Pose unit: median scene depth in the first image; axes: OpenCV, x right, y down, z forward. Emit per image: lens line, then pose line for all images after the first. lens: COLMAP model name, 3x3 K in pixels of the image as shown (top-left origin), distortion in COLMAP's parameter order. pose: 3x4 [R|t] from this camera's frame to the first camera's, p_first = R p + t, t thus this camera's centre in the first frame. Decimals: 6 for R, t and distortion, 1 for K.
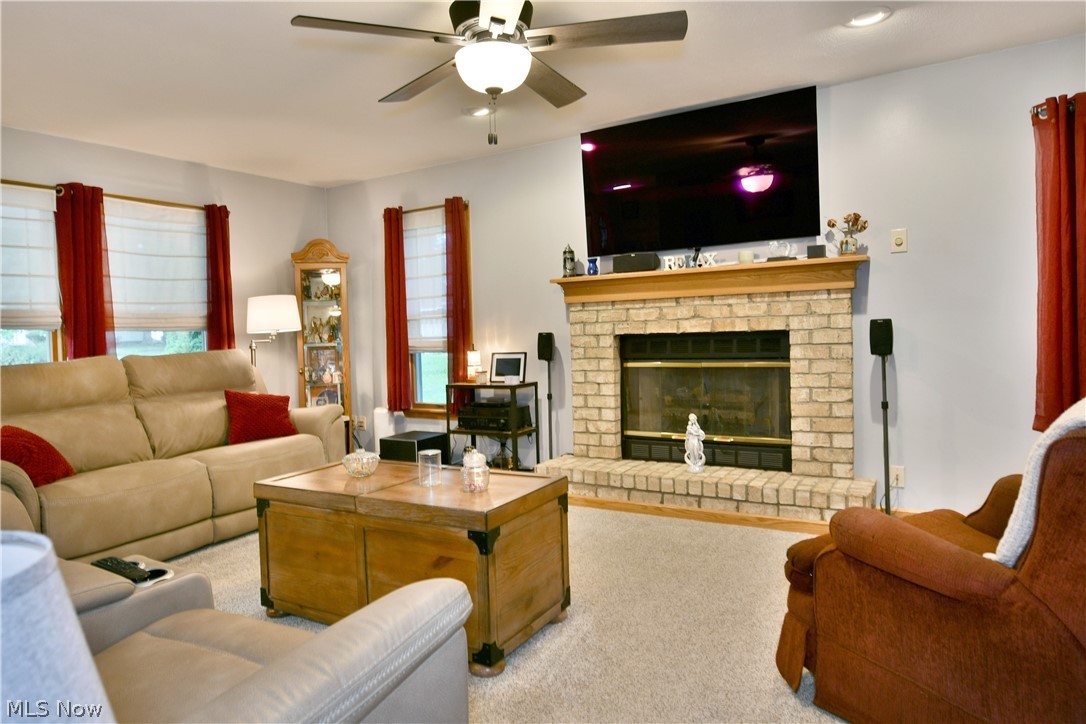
lens RADIAL K [[663.8, 0, 539.1], [0, 663.8, 351.3], [0, 0, 1]] dist [-0.011441, -0.004389]
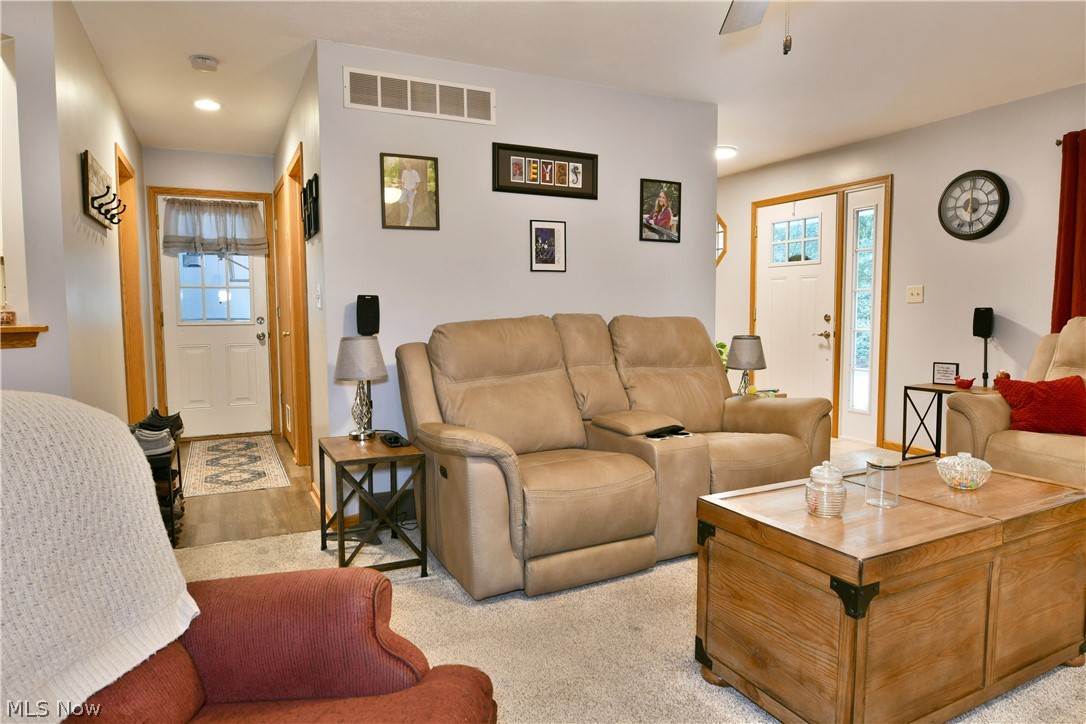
lens RADIAL K [[663.8, 0, 539.1], [0, 663.8, 351.3], [0, 0, 1]] dist [-0.011441, -0.004389]
pose [[-0.537255, 0.098352, -0.837666, 0.403747], [-0.001099, 0.993095, 0.117306, -0.036869], [0.843419, 0.063944, -0.533437, 0.650679]]
